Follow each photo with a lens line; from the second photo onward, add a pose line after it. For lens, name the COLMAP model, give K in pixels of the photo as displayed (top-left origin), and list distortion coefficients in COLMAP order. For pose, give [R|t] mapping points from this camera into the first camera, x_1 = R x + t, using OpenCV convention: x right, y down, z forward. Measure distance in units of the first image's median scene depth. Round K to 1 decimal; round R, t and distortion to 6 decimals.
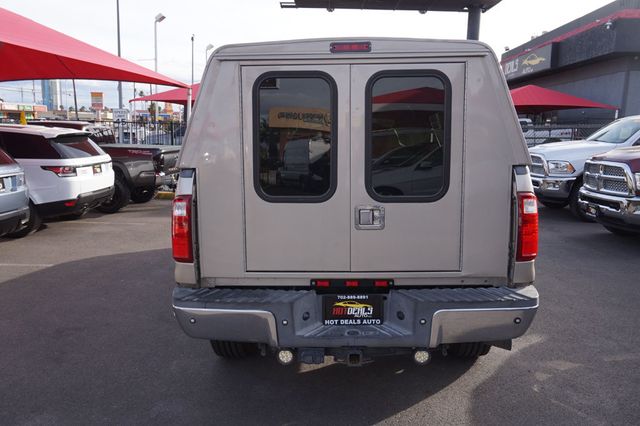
lens RADIAL K [[504.6, 0, 320.0], [0, 504.6, 213.0], [0, 0, 1]] dist [0.002722, 0.004825]
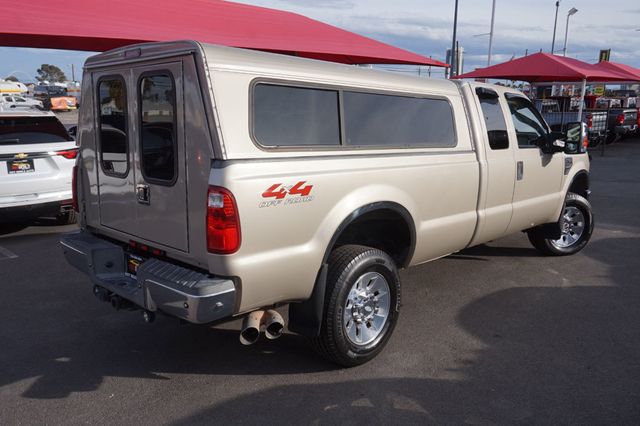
lens RADIAL K [[533.1, 0, 320.0], [0, 533.1, 213.0], [0, 0, 1]] dist [0.007376, 0.007763]
pose [[0.755495, 0.139894, -0.640044, 1.214191], [-0.117034, 0.990041, 0.078248, -0.095299], [0.644616, 0.015791, 0.764343, 0.292377]]
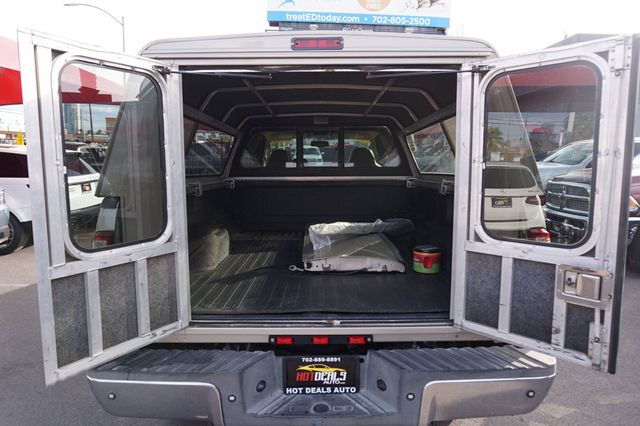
lens RADIAL K [[432.6, 0, 320.0], [0, 432.6, 213.0], [0, 0, 1]] dist [-0.055833, 0.058820]
pose [[0.999441, 0.000642, 0.033424, 0.040173], [0.000038, 0.999793, -0.020344, -0.049177], [-0.033430, 0.020333, 0.999234, 0.320087]]
